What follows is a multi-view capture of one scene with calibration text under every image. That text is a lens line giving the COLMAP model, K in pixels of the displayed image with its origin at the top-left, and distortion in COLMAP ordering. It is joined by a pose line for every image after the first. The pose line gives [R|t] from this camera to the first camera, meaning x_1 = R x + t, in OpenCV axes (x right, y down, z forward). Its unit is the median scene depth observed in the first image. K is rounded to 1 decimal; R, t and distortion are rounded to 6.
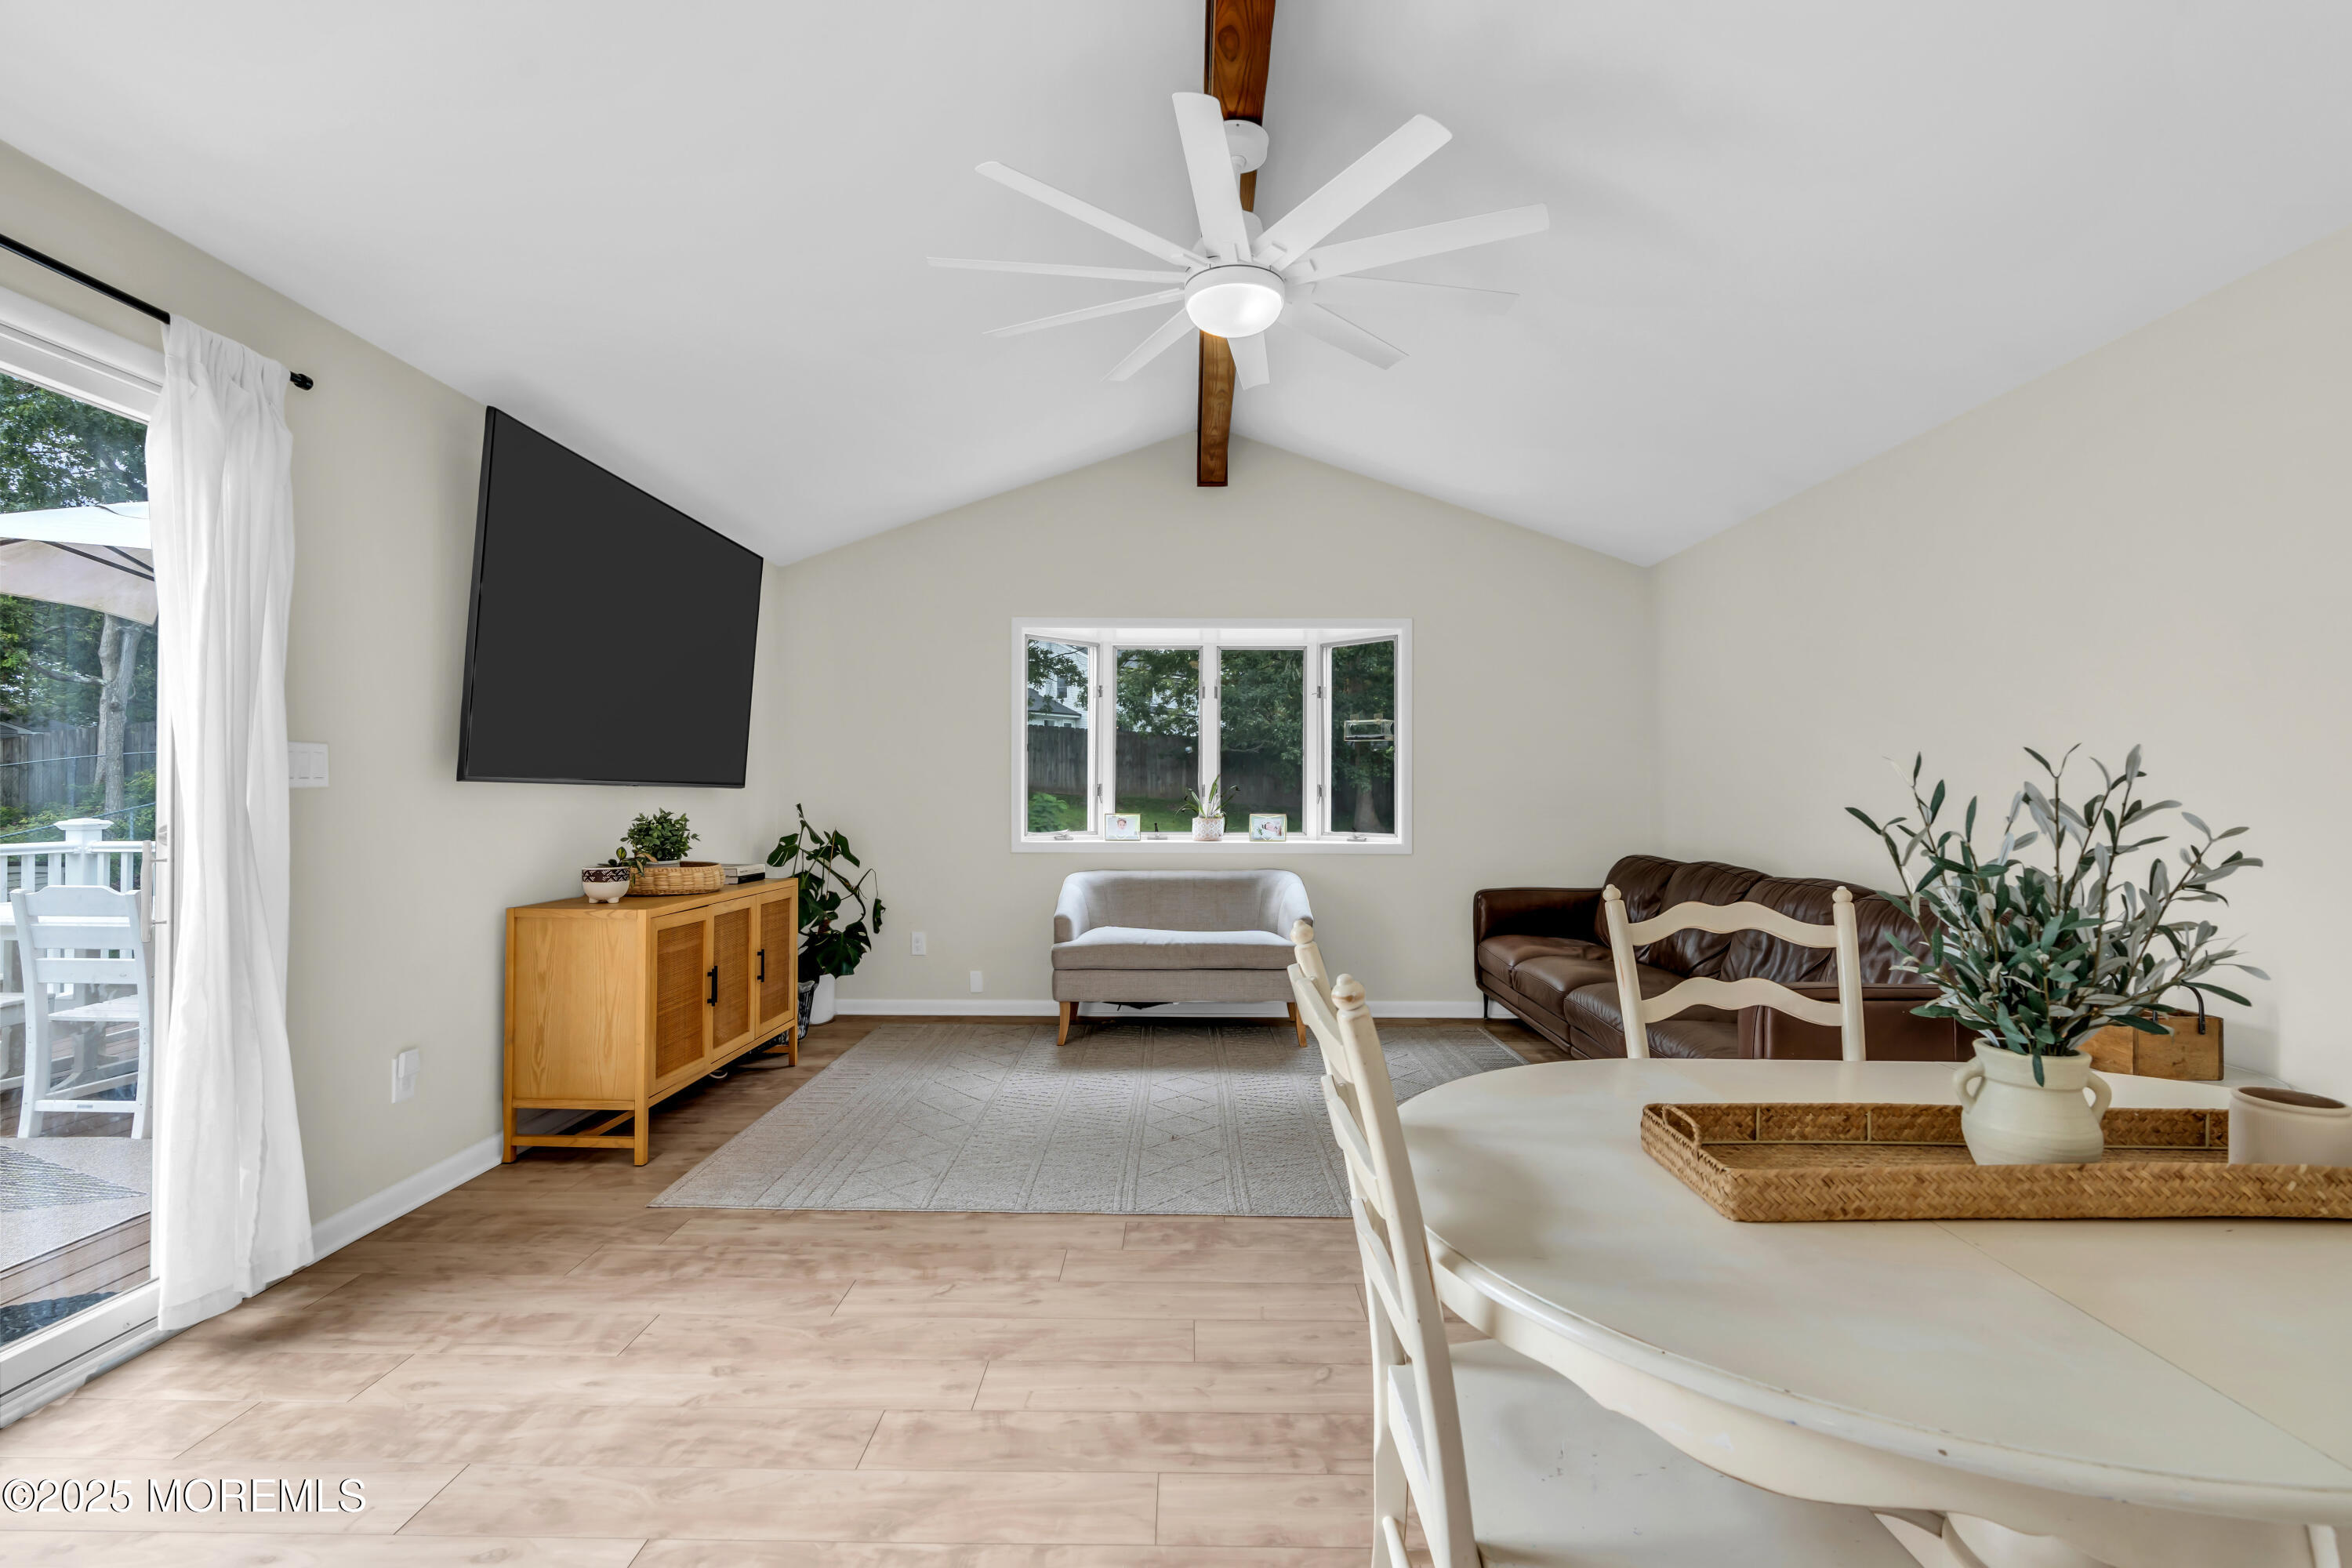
lens RADIAL K [[1050.7, 0, 1178.5], [0, 1050.7, 788.1], [0, 0, 1]] dist [-0.012570, 0.004831]
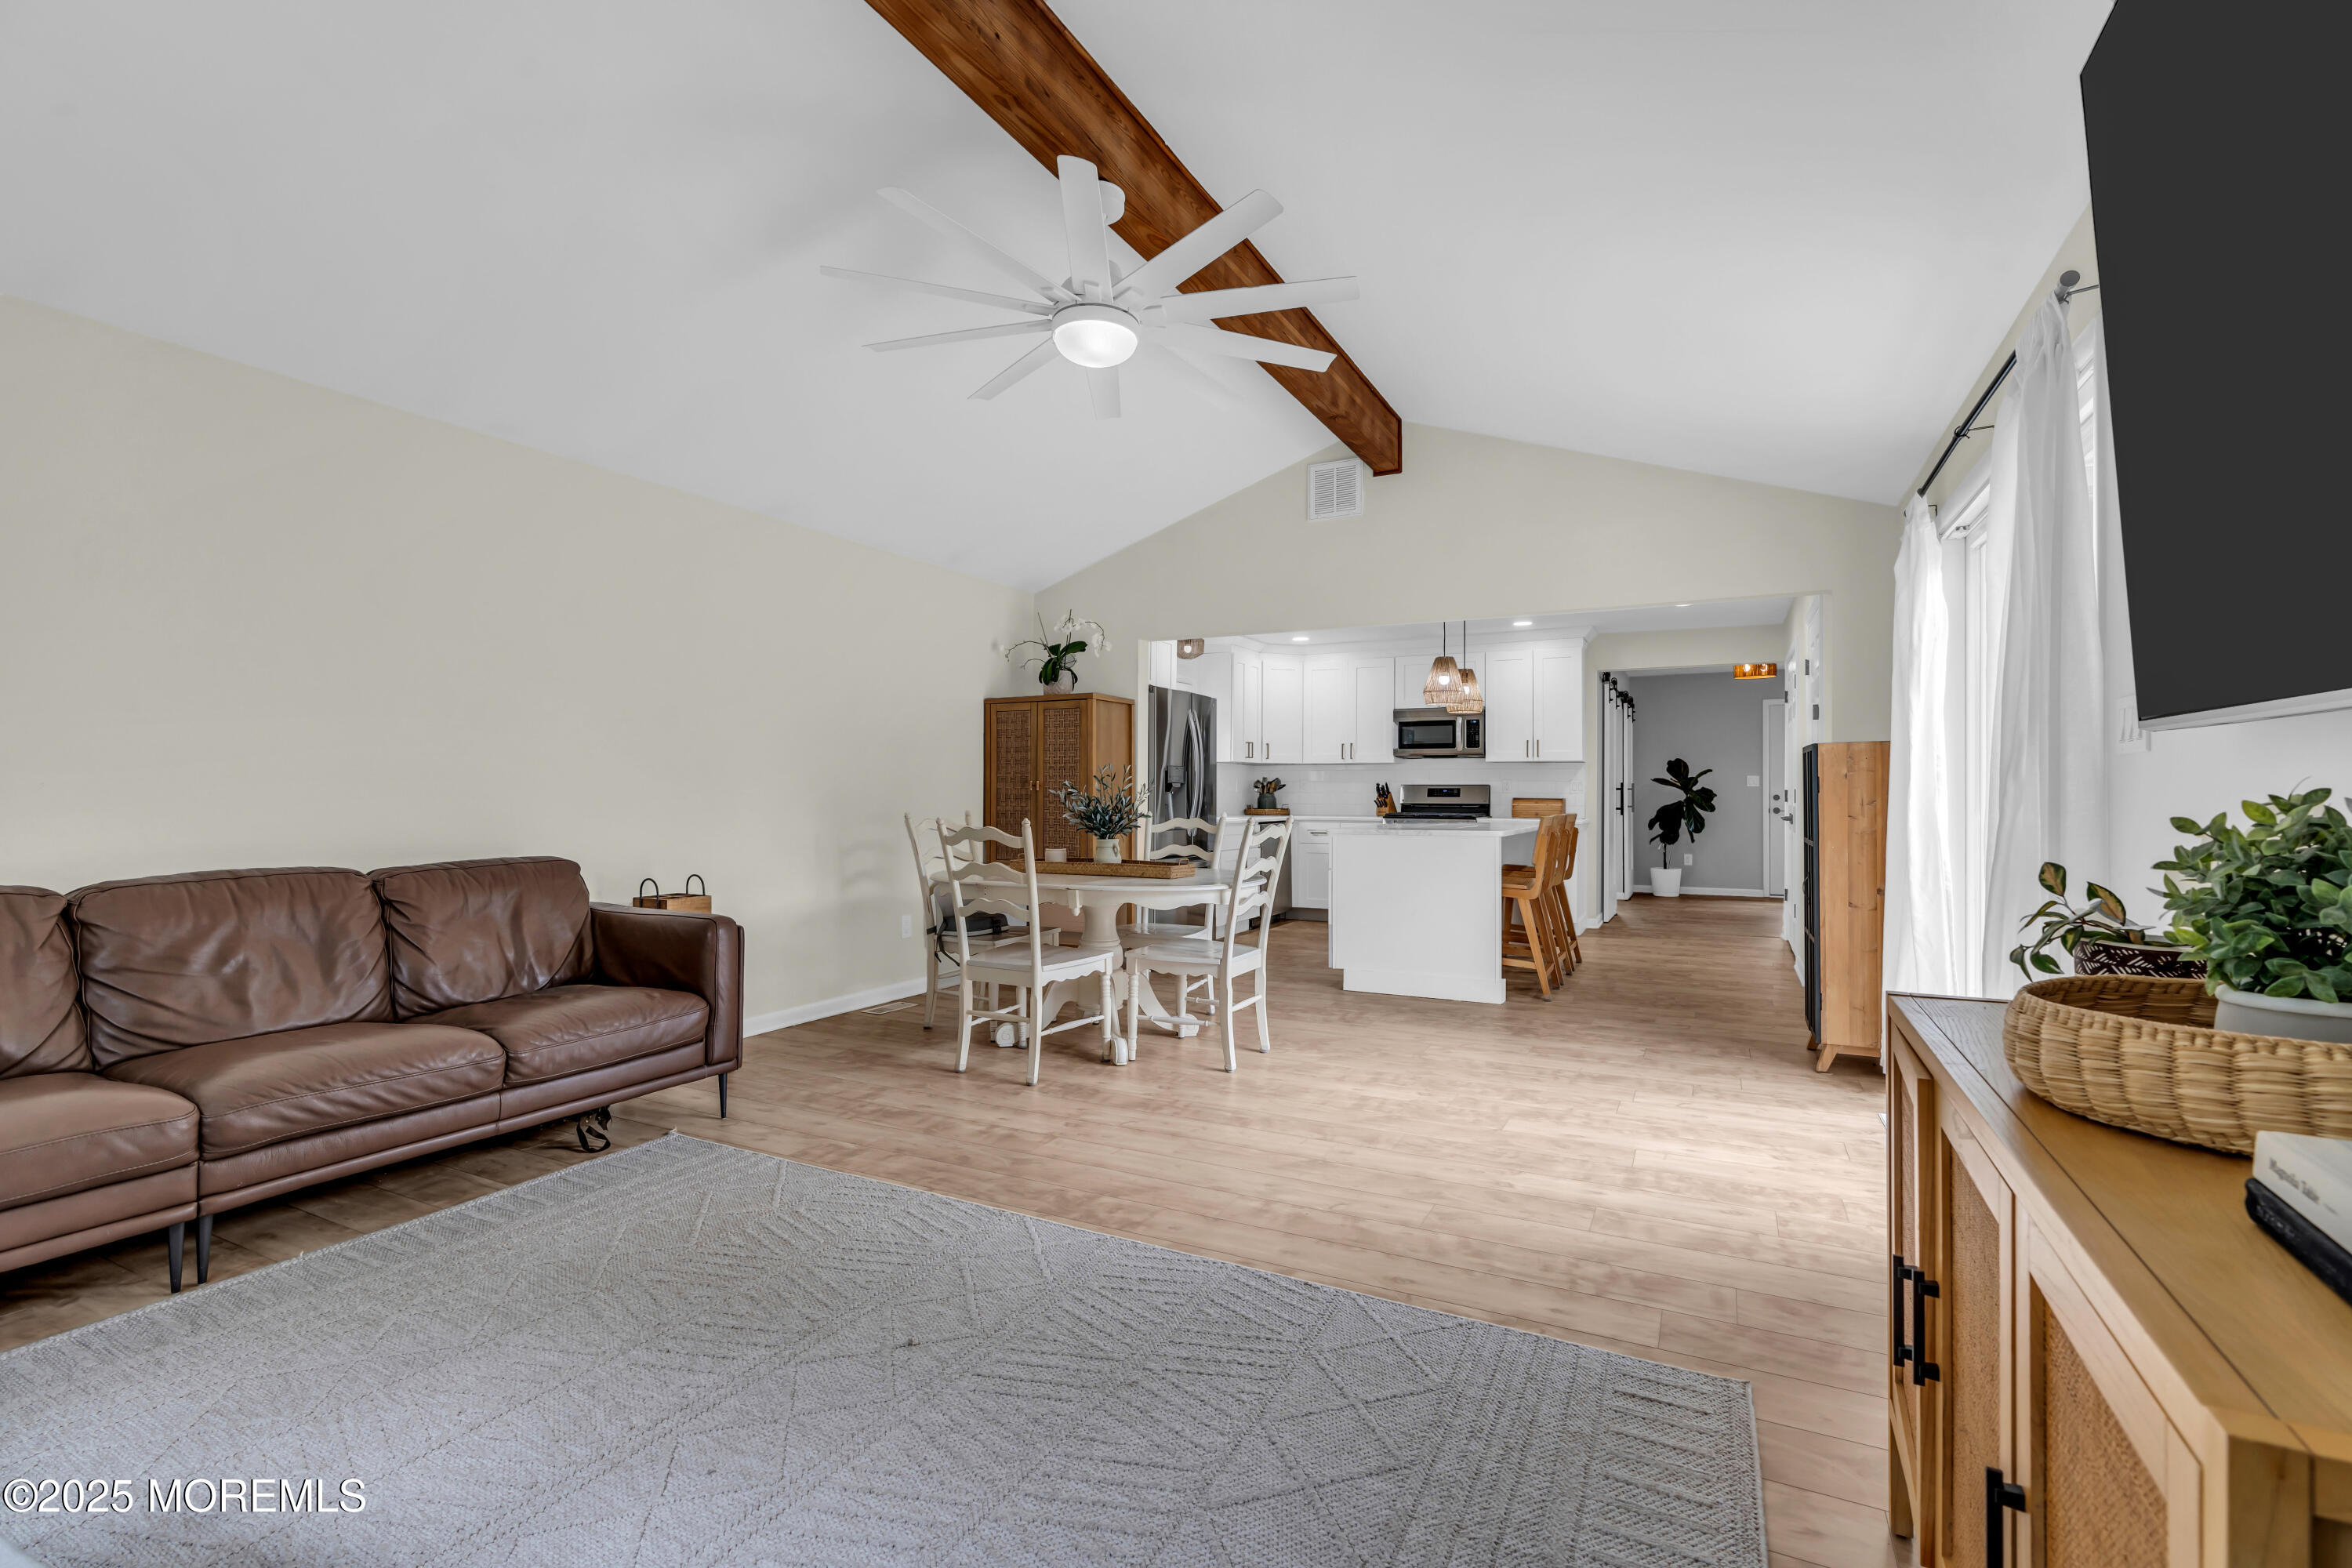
lens RADIAL K [[1050.7, 0, 1183.2], [0, 1050.7, 785.0], [0, 0, 1]] dist [-0.012570, 0.004831]
pose [[-0.895657, -0.002094, 0.444740, -0.385498], [-0.007759, 0.999910, -0.010918, 0.026342], [-0.444677, -0.013229, -0.895593, 1.404233]]
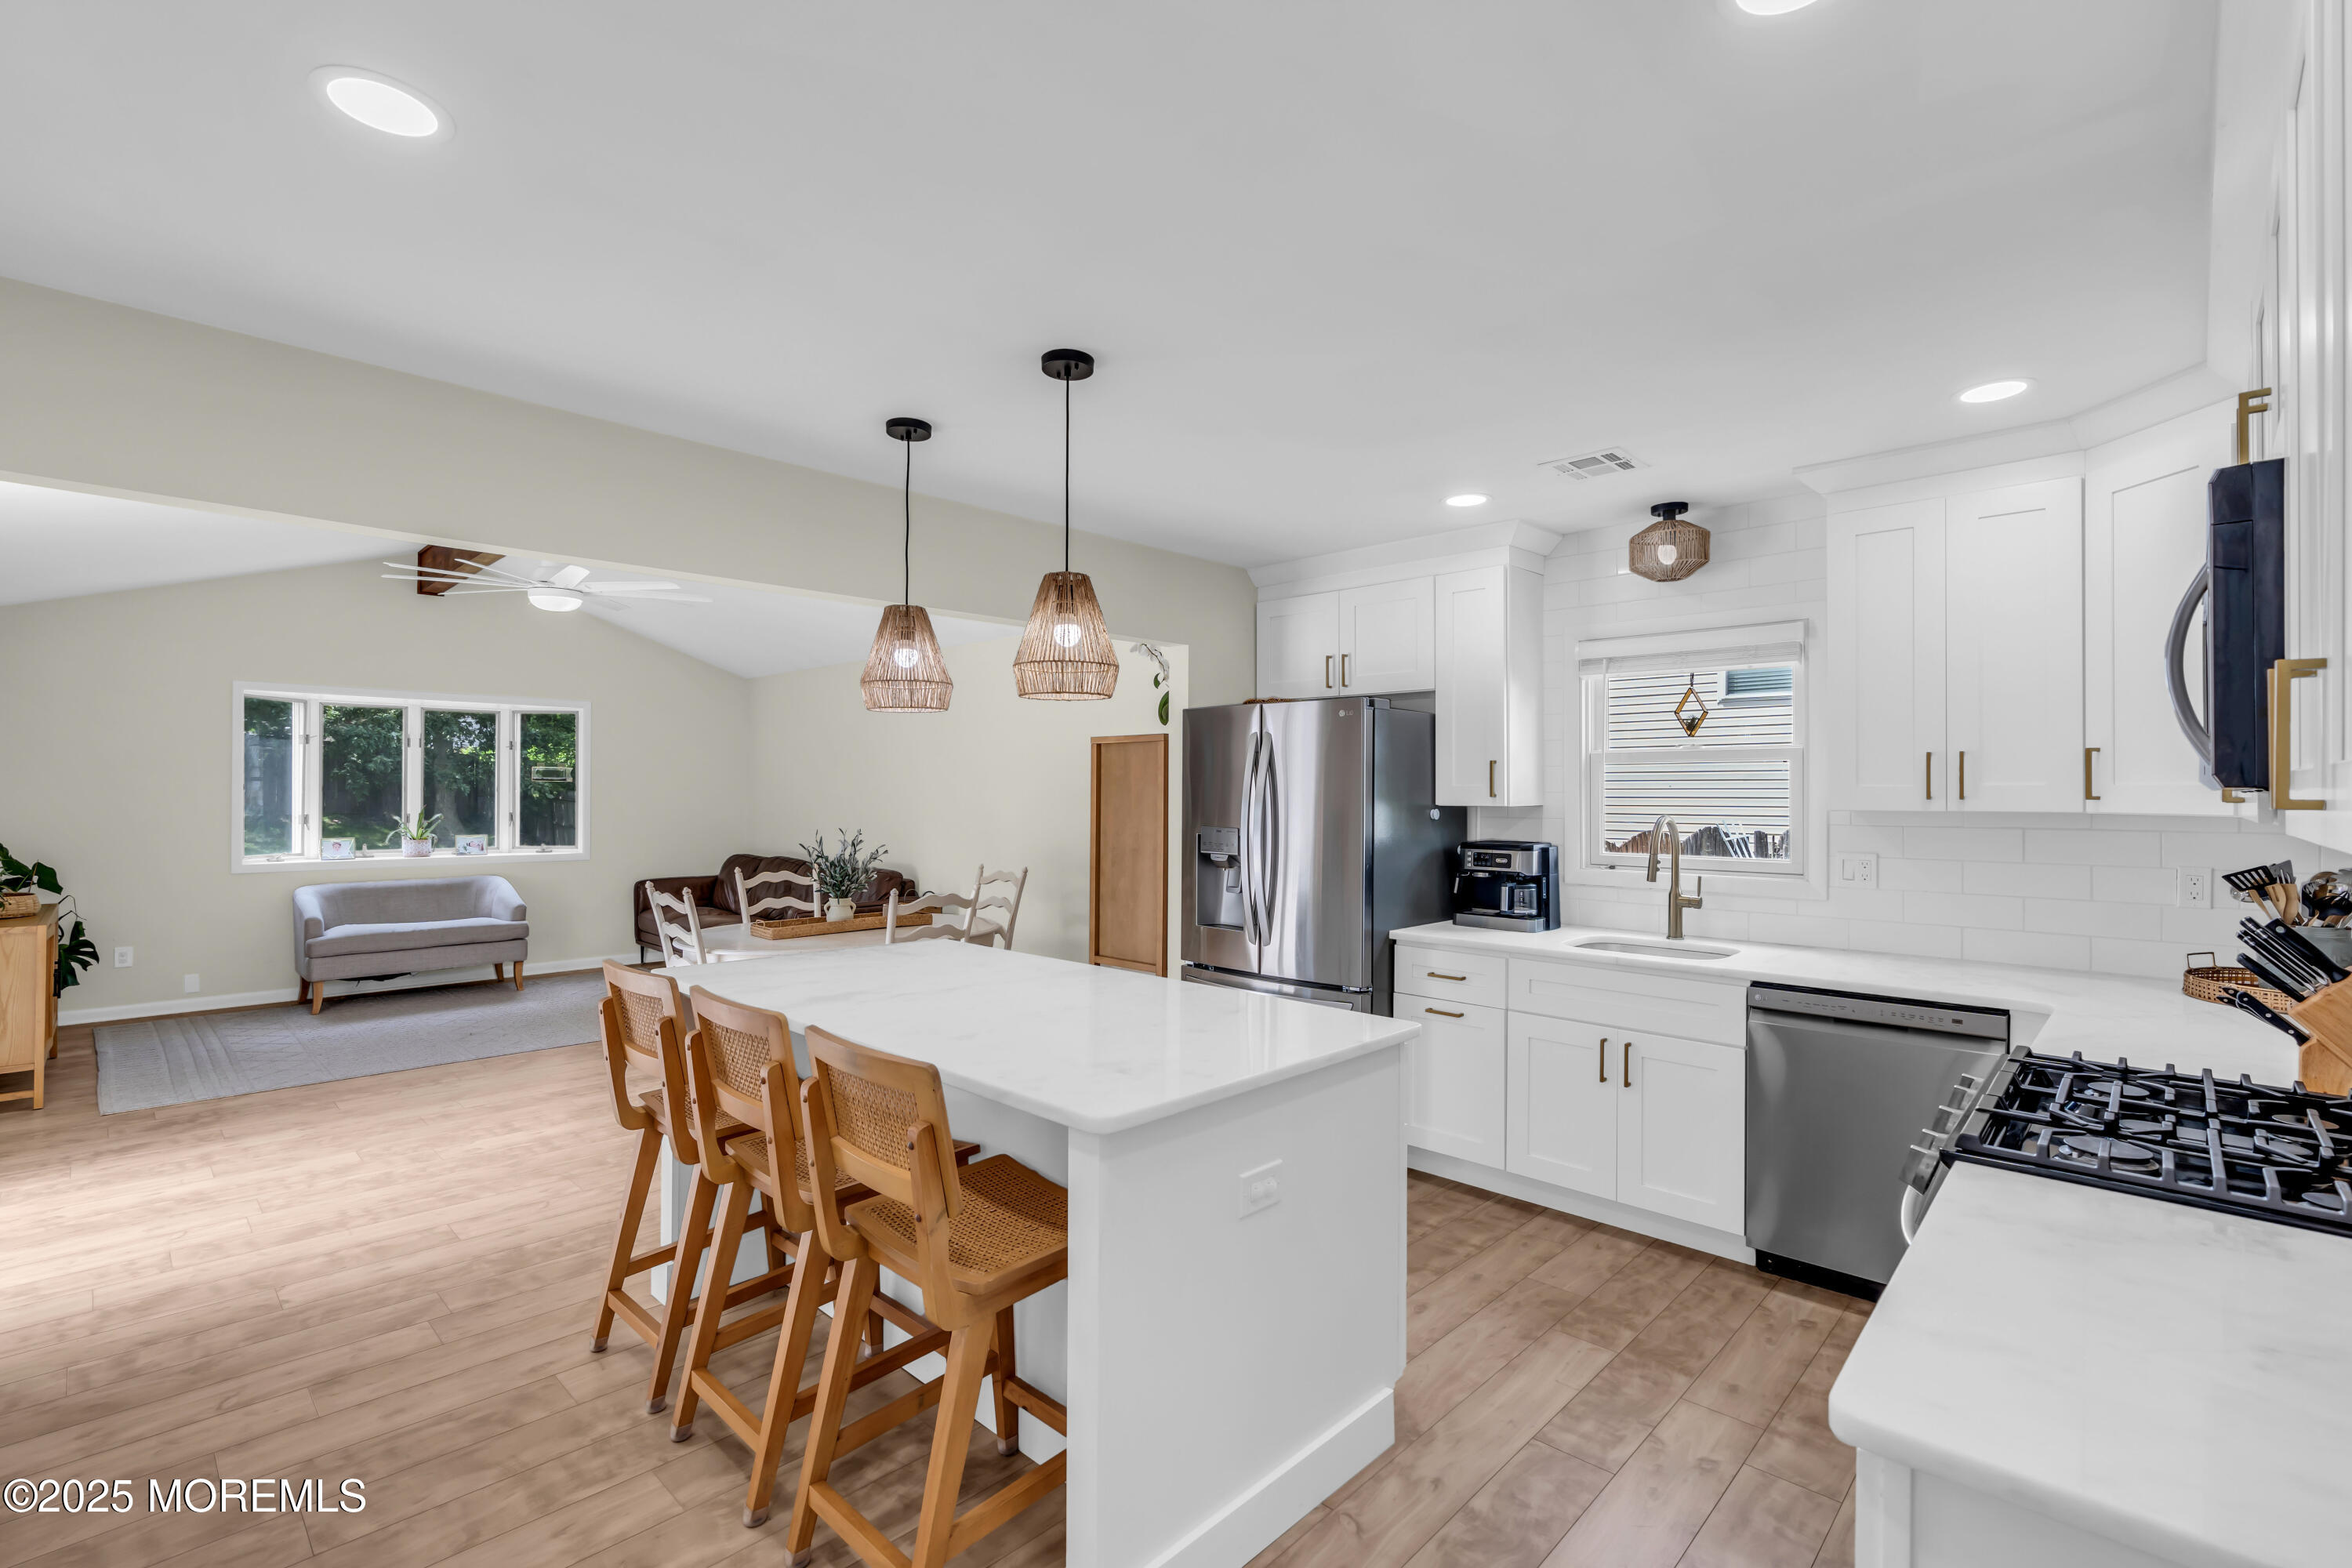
lens RADIAL K [[1050.7, 0, 1176.4], [0, 1050.7, 784.9], [0, 0, 1]] dist [-0.012570, 0.004831]
pose [[0.685001, 0.004644, 0.728527, -0.435893], [-0.005695, 0.999983, -0.001020, -0.069309], [-0.728520, -0.003451, 0.685016, -0.936413]]
